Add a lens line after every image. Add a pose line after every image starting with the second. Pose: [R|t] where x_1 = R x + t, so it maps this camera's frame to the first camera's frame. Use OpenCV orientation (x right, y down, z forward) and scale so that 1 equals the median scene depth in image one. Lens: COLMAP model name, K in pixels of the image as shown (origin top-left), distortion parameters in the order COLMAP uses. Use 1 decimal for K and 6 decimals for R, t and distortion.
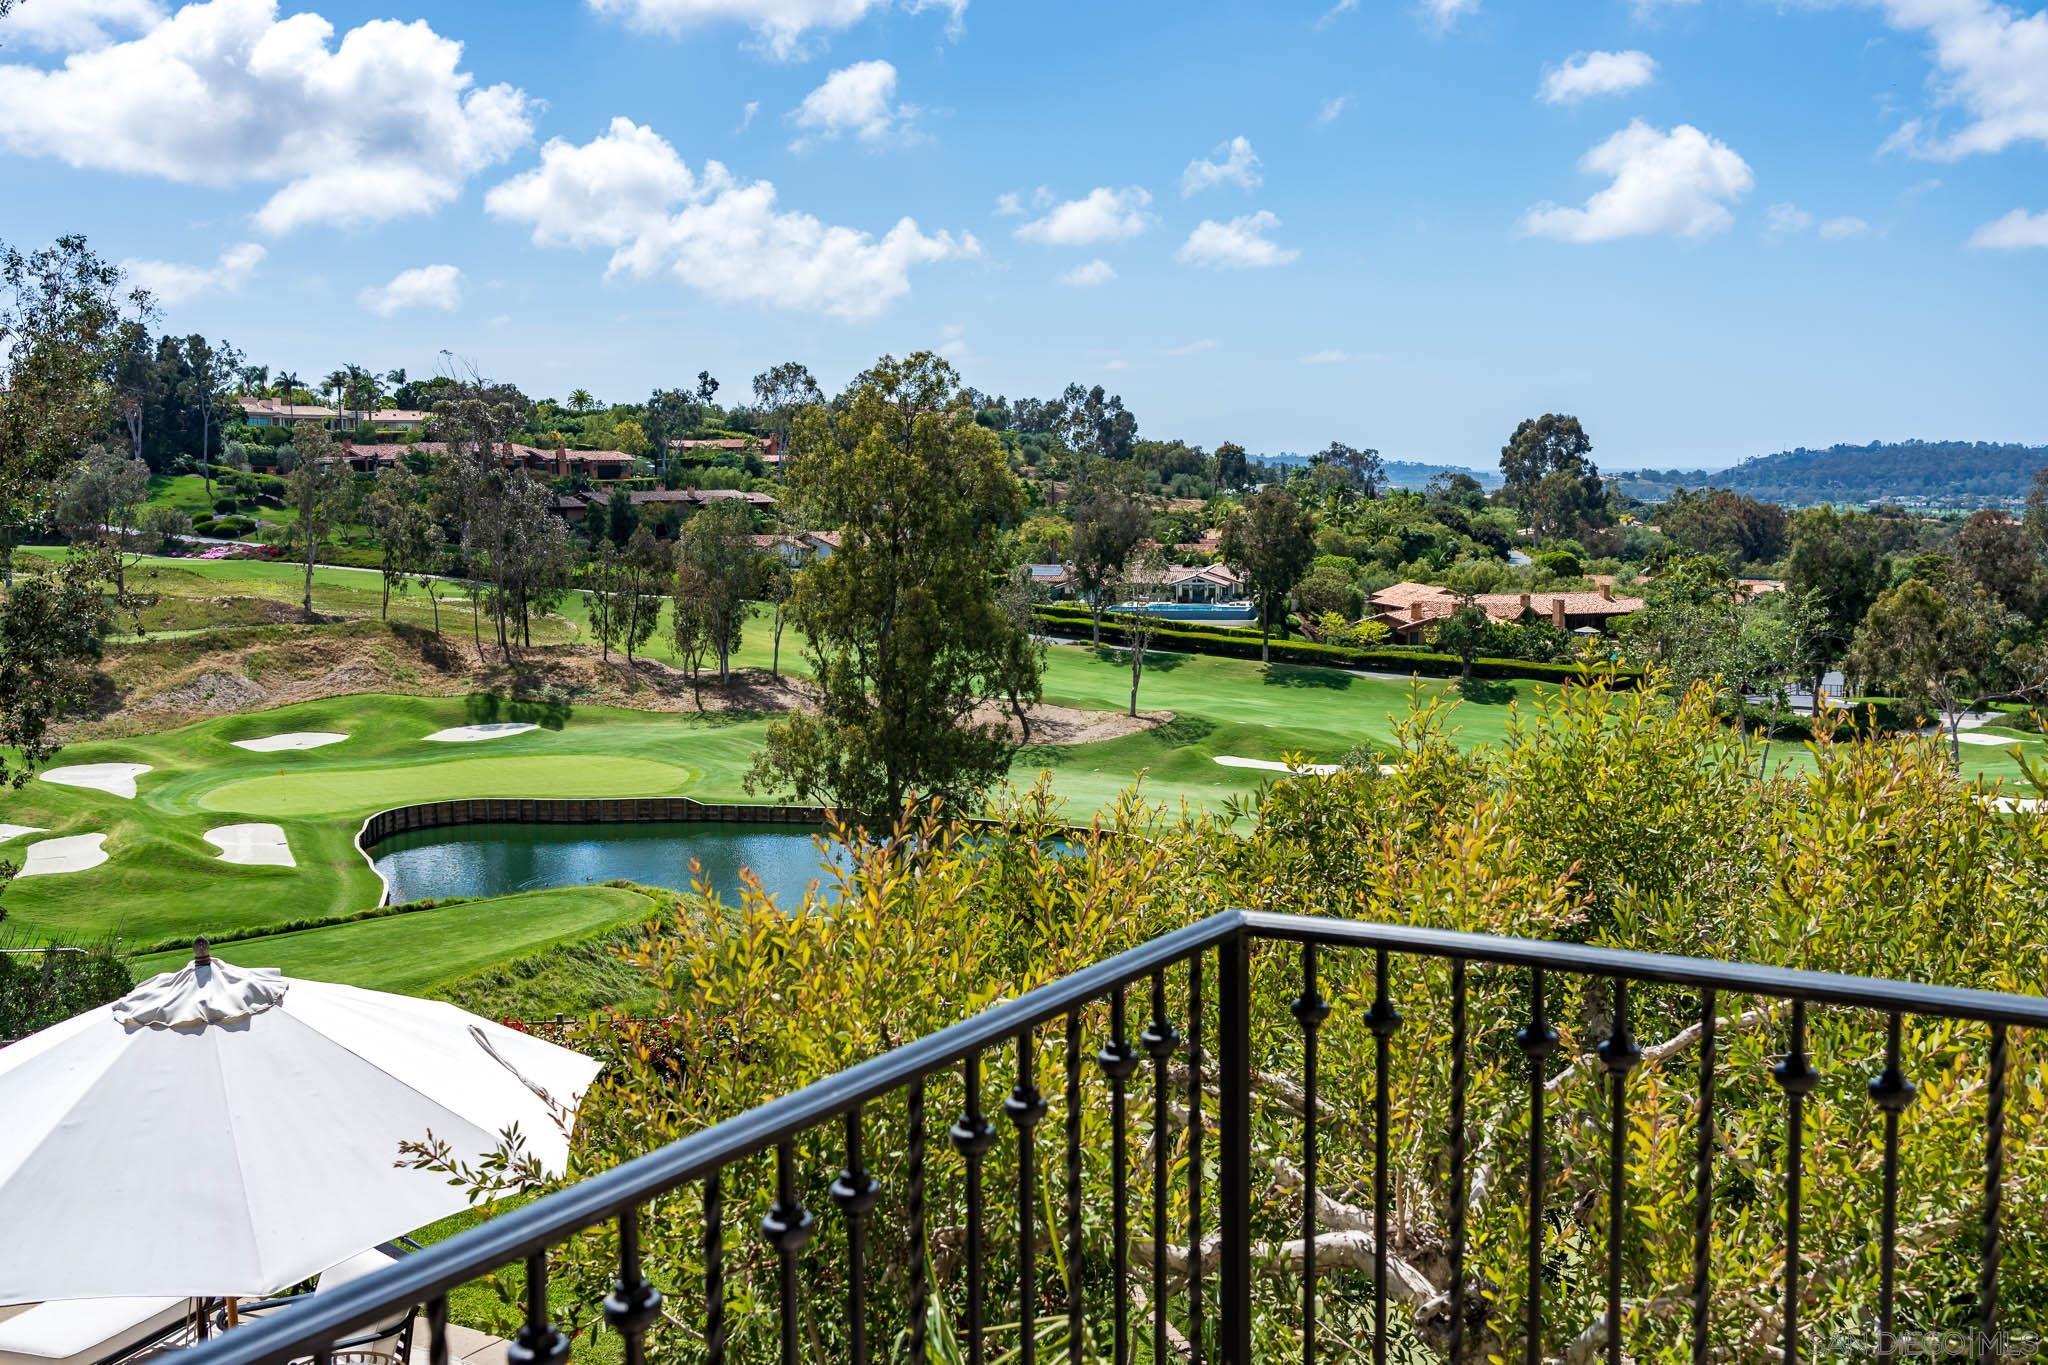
lens RADIAL K [[2027.7, 0, 1024.0], [0, 2027.7, 682.5], [0, 0, 1]] dist [0.007439, 0.002713]
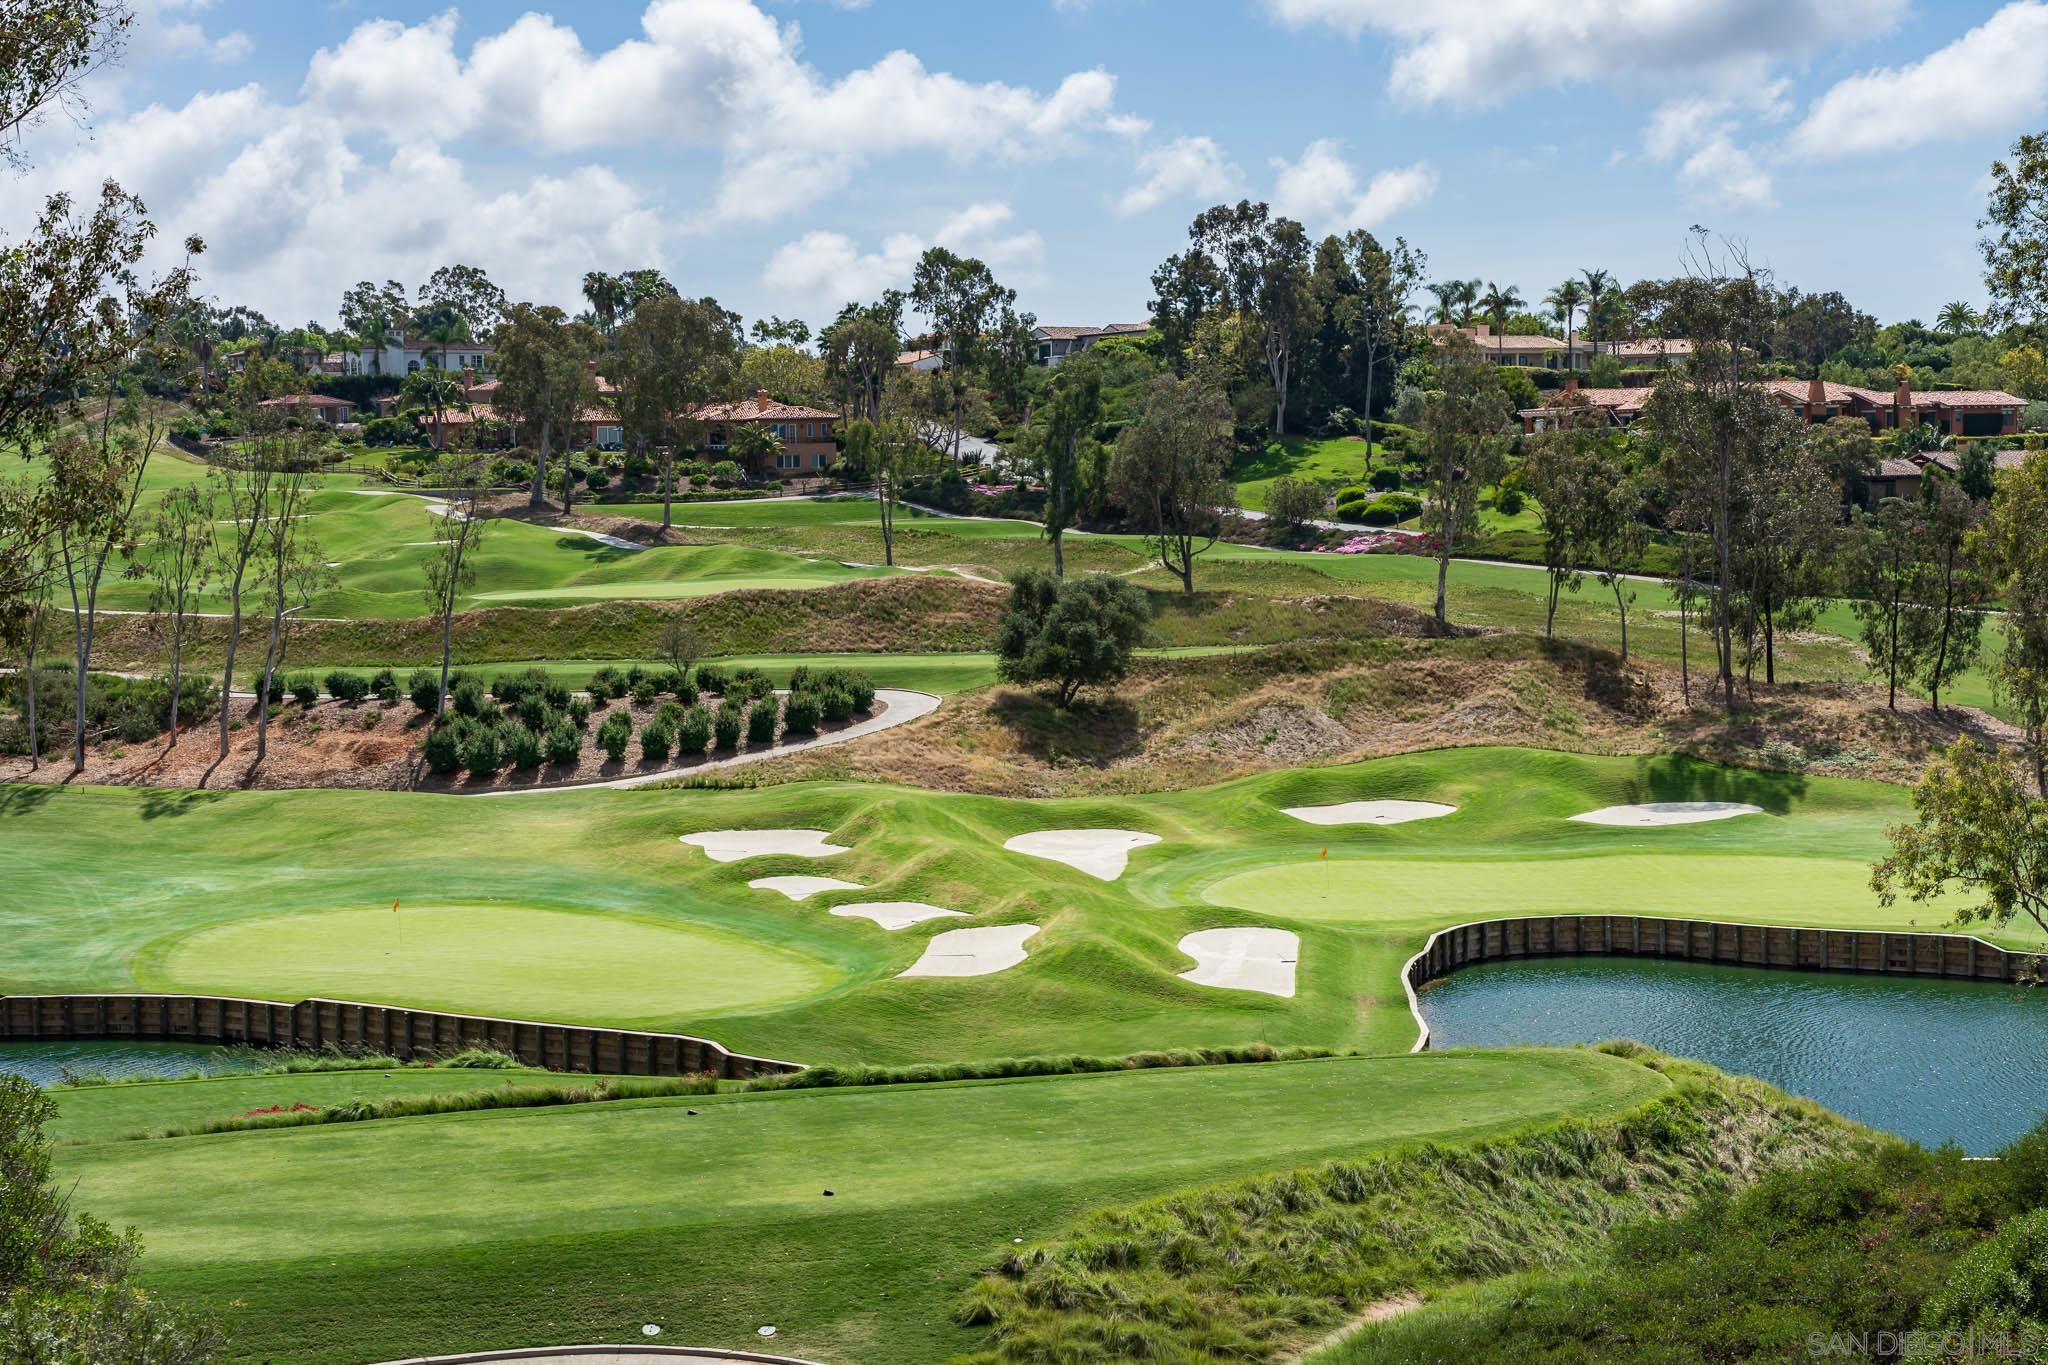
lens RADIAL K [[3055.9, 0, 1024.0], [0, 3055.9, 682.5], [0, 0, 1]] dist [0.042421, -0.047982]
pose [[0.864958, 0.024932, -0.501224, 0.025724], [-0.040579, 0.998969, -0.020335, 0.010681], [0.500200, 0.037928, 0.865079, 0.092465]]
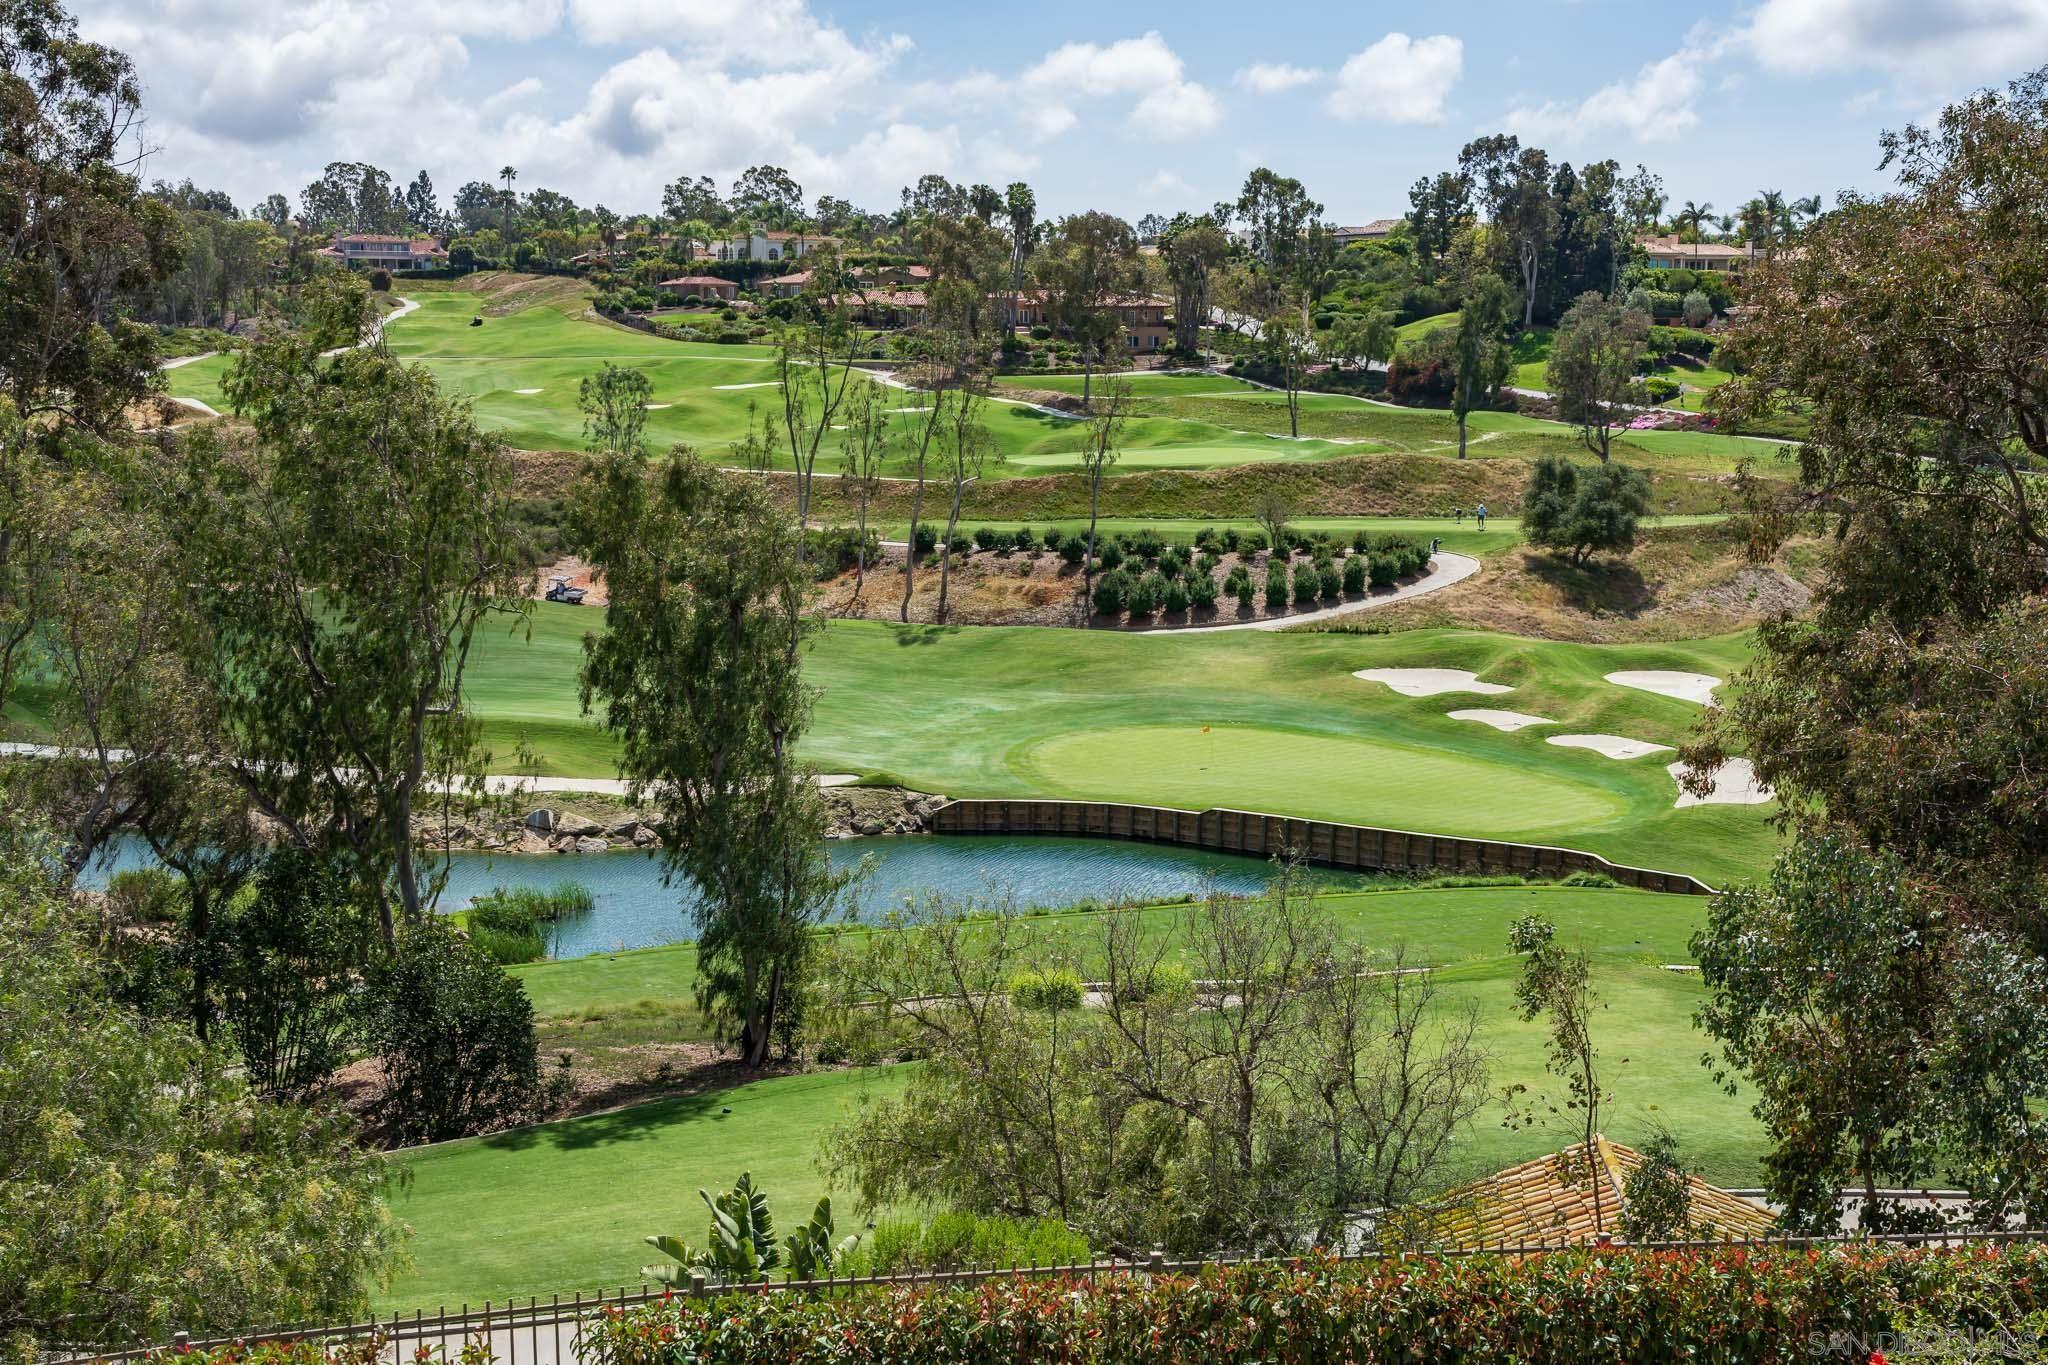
lens RADIAL K [[2478.0, 0, 1024.0], [0, 2478.0, 682.5], [0, 0, 1]] dist [0.030172, 0.002976]
pose [[0.857089, 0.077324, -0.509332, -0.127017], [-0.057351, 0.996847, 0.054826, 0.002710], [0.511966, -0.017780, 0.858822, -0.019535]]
